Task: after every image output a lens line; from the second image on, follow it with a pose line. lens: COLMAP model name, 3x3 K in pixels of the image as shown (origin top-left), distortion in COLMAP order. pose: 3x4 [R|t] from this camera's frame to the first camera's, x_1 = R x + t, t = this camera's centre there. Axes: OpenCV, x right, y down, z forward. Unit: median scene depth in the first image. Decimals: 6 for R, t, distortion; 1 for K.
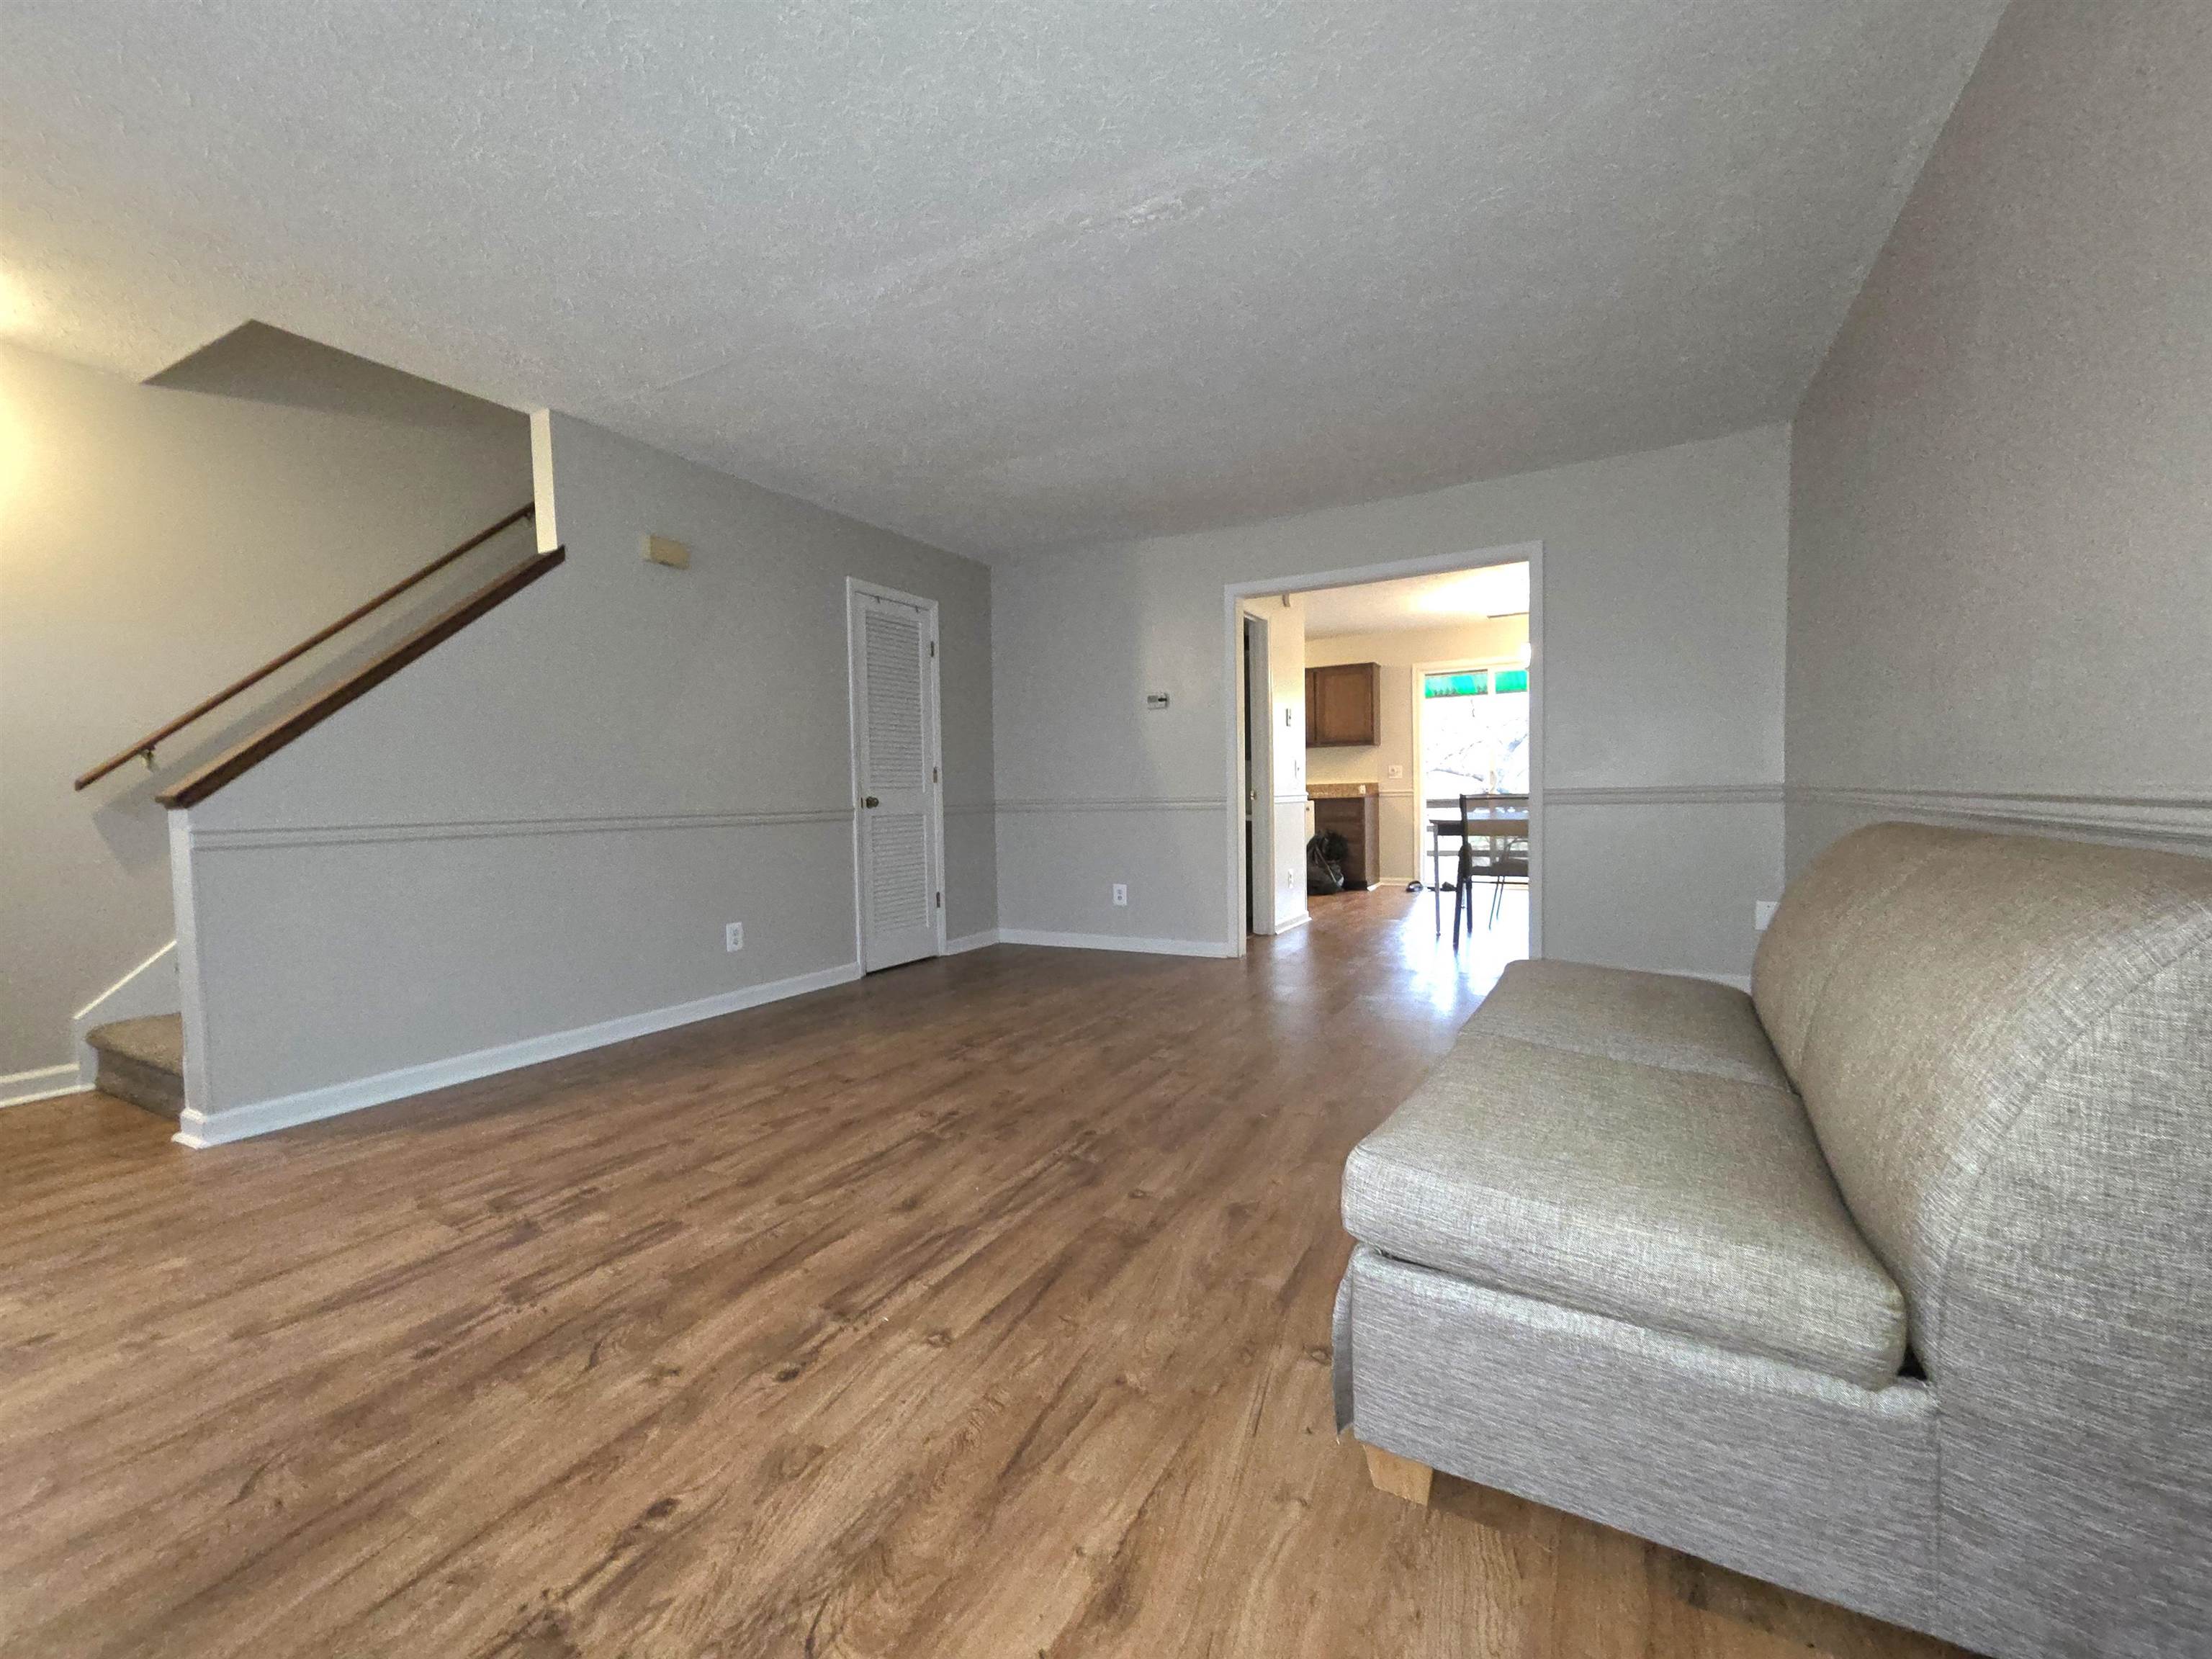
lens RADIAL K [[910.9, 0, 1098.1], [0, 910.9, 832.9], [0, 0, 1]] dist [-0.001816, 0.000980]
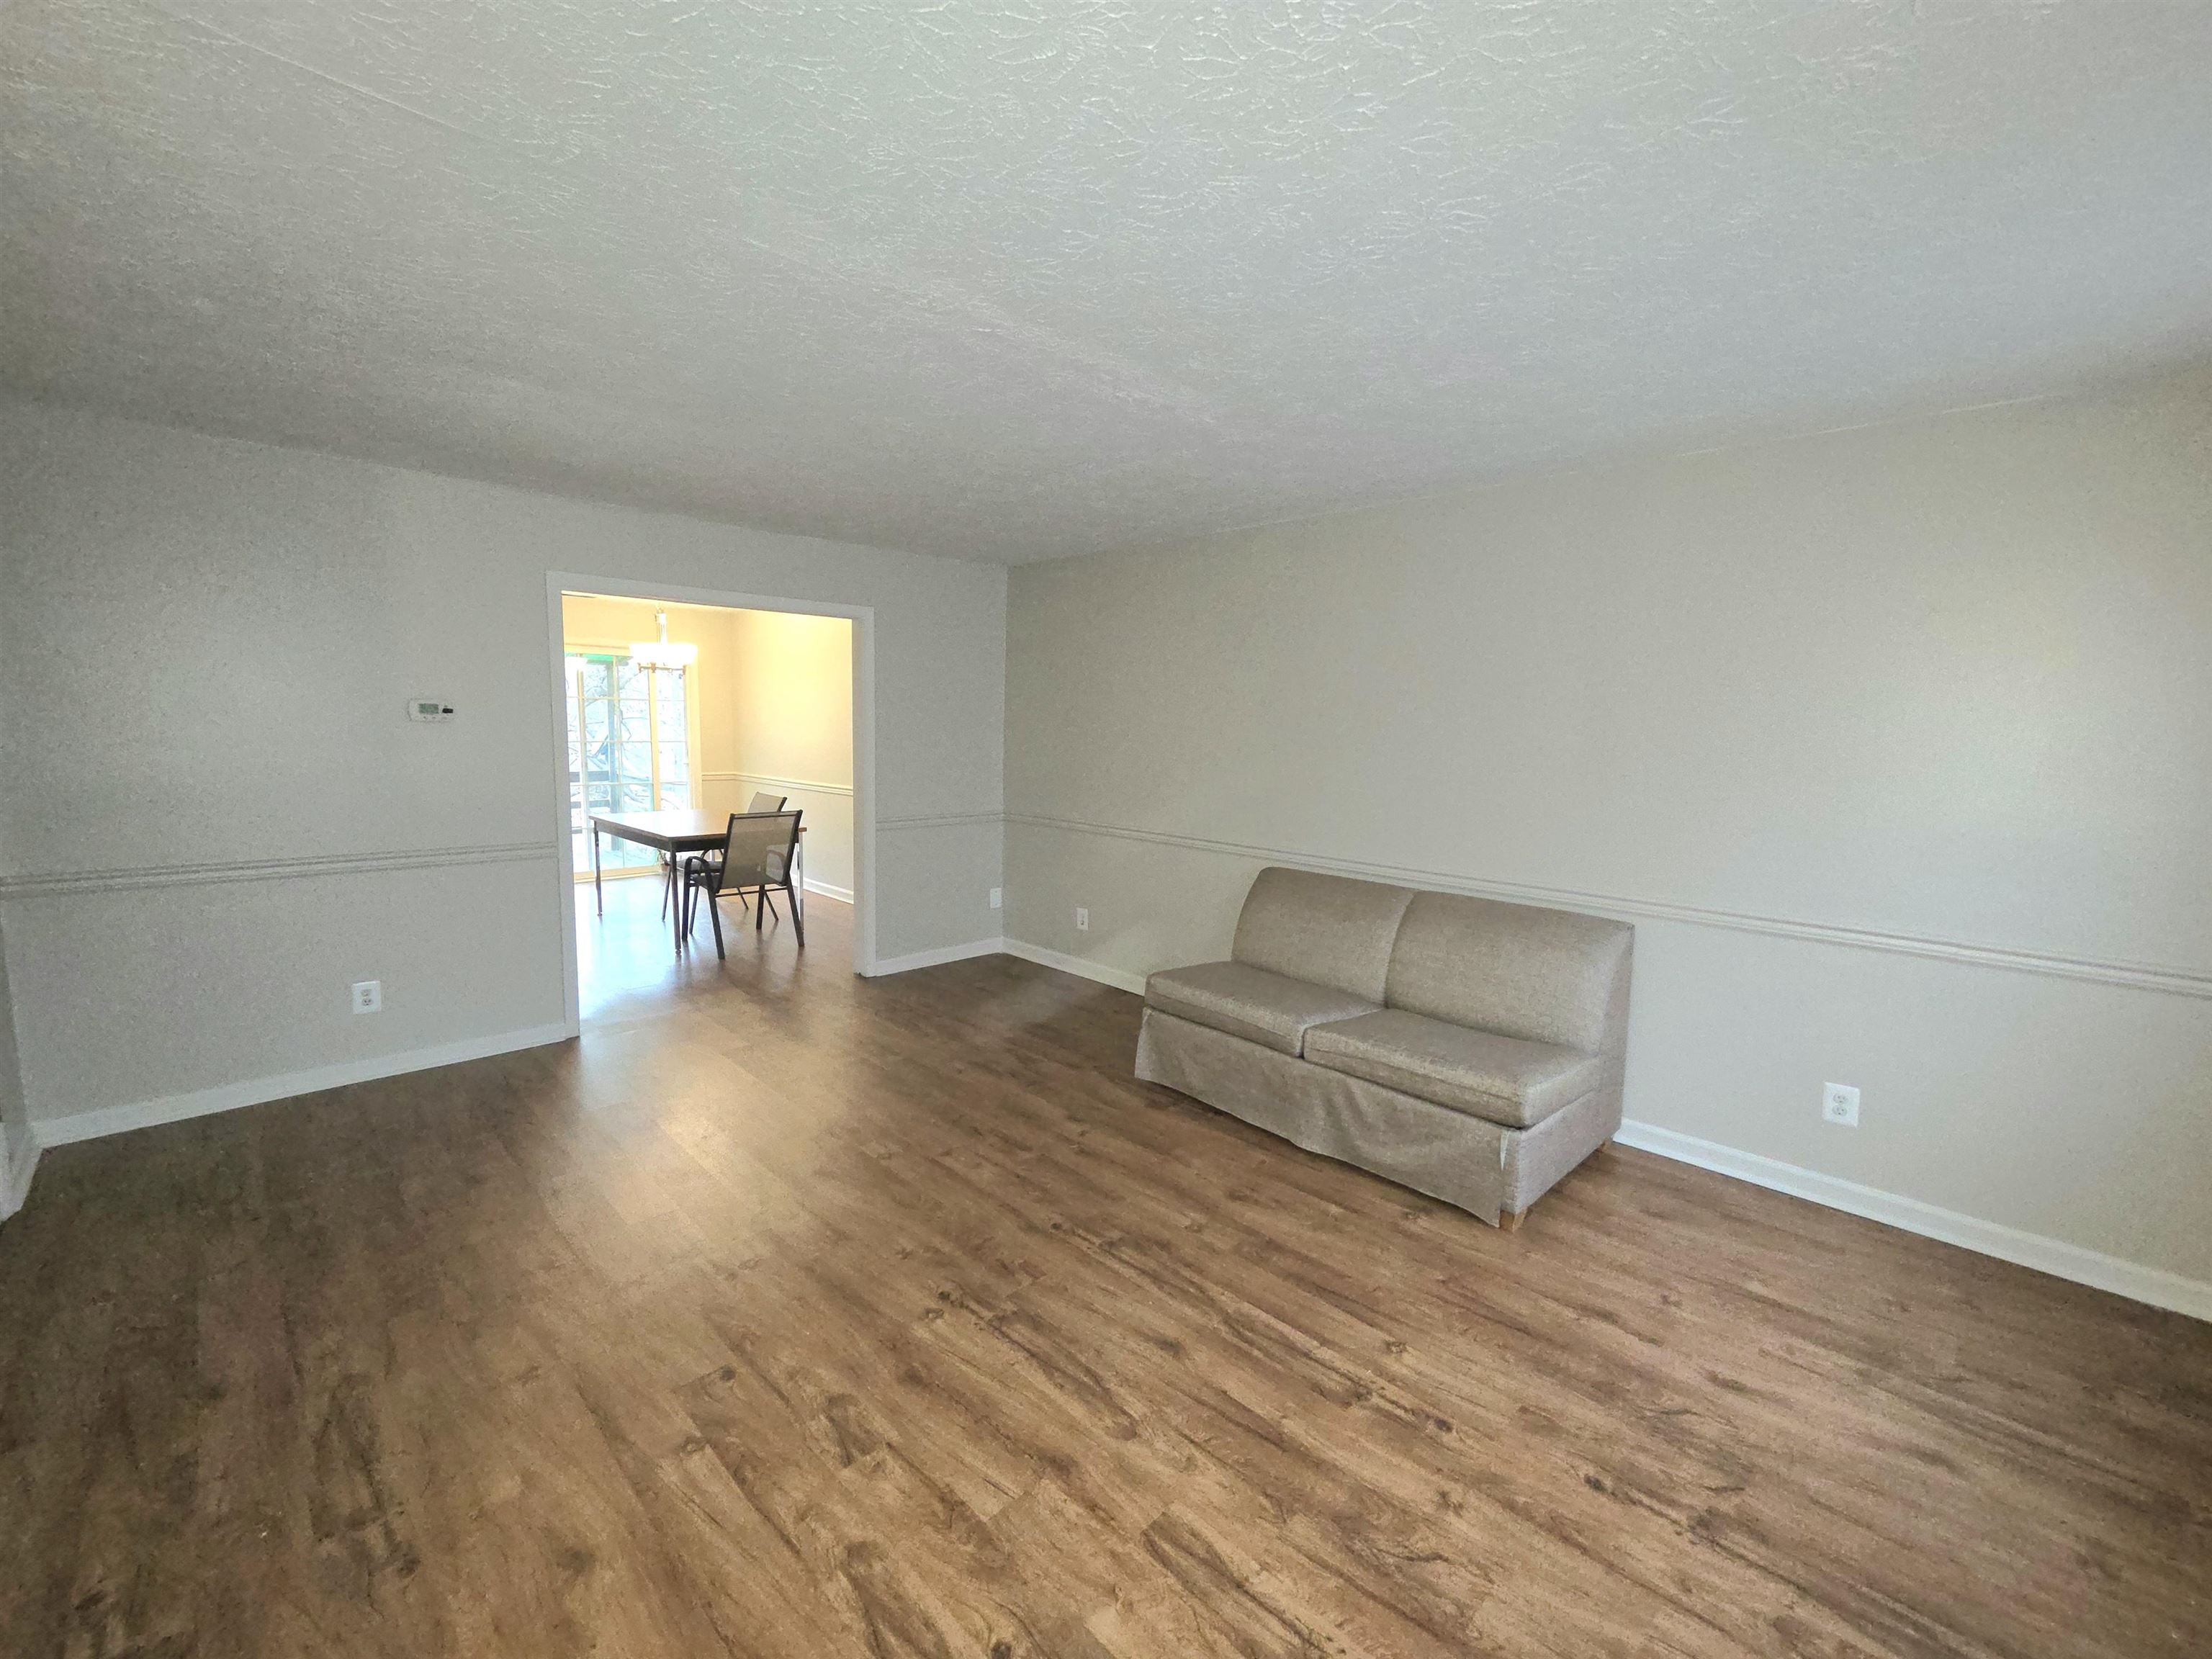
lens RADIAL K [[910.9, 0, 1099.3], [0, 910.9, 825.0], [0, 0, 1]] dist [-0.001816, 0.000980]
pose [[0.273951, -0.079911, 0.958418, -1.362073], [0.010929, 0.996736, 0.079982, -0.313423], [-0.961681, -0.011437, 0.273931, 0.917175]]
